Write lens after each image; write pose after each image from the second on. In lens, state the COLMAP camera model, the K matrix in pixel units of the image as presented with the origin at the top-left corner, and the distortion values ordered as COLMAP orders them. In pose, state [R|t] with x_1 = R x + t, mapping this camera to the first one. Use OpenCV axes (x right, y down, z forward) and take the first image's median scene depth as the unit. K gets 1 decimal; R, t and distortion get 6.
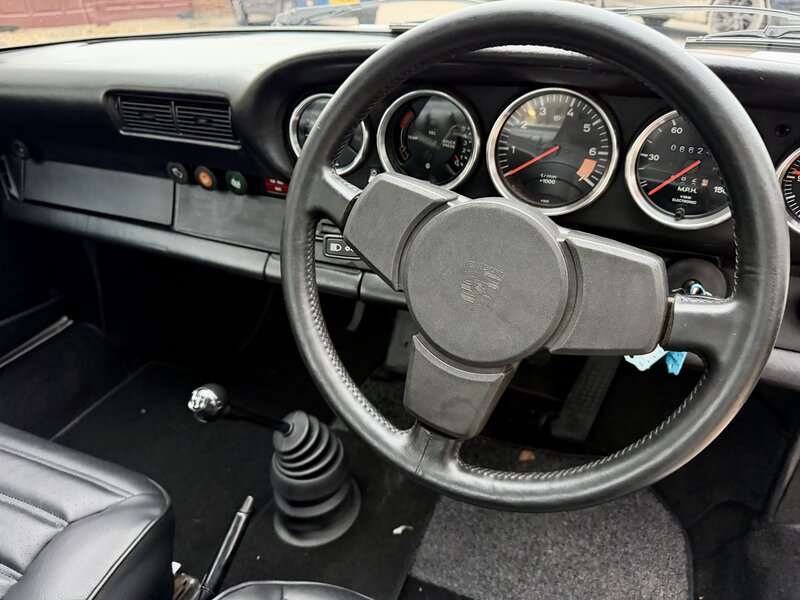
lens RADIAL K [[598.5, 0, 400.0], [0, 598.5, 300.0], [0, 0, 1]] dist [0.081025, -0.144626]
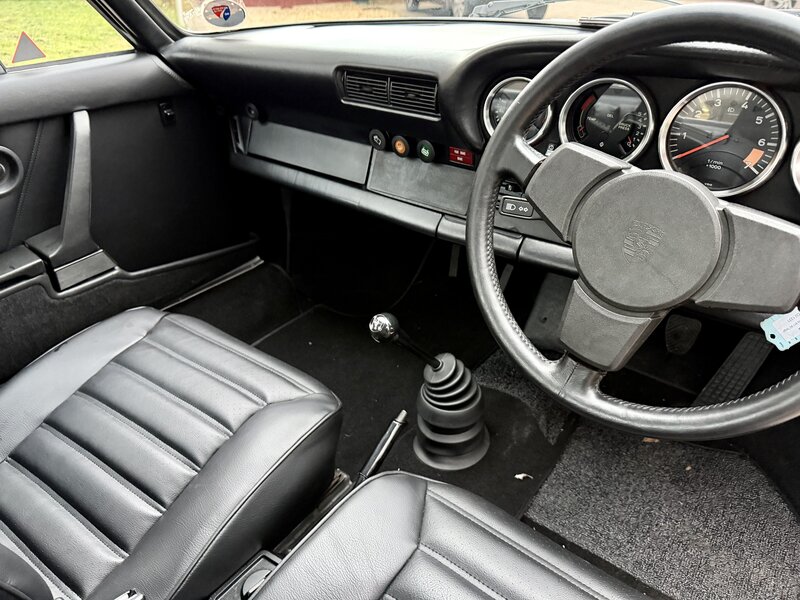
lens RADIAL K [[588.7, 0, 400.0], [0, 588.7, 300.0], [0, 0, 1]] dist [0.055873, -0.060552]
pose [[0.967902, 0.134850, -0.212086, -0.041649], [-0.130903, 0.990859, 0.032610, 0.075407], [0.214545, -0.003801, 0.976707, -0.169613]]
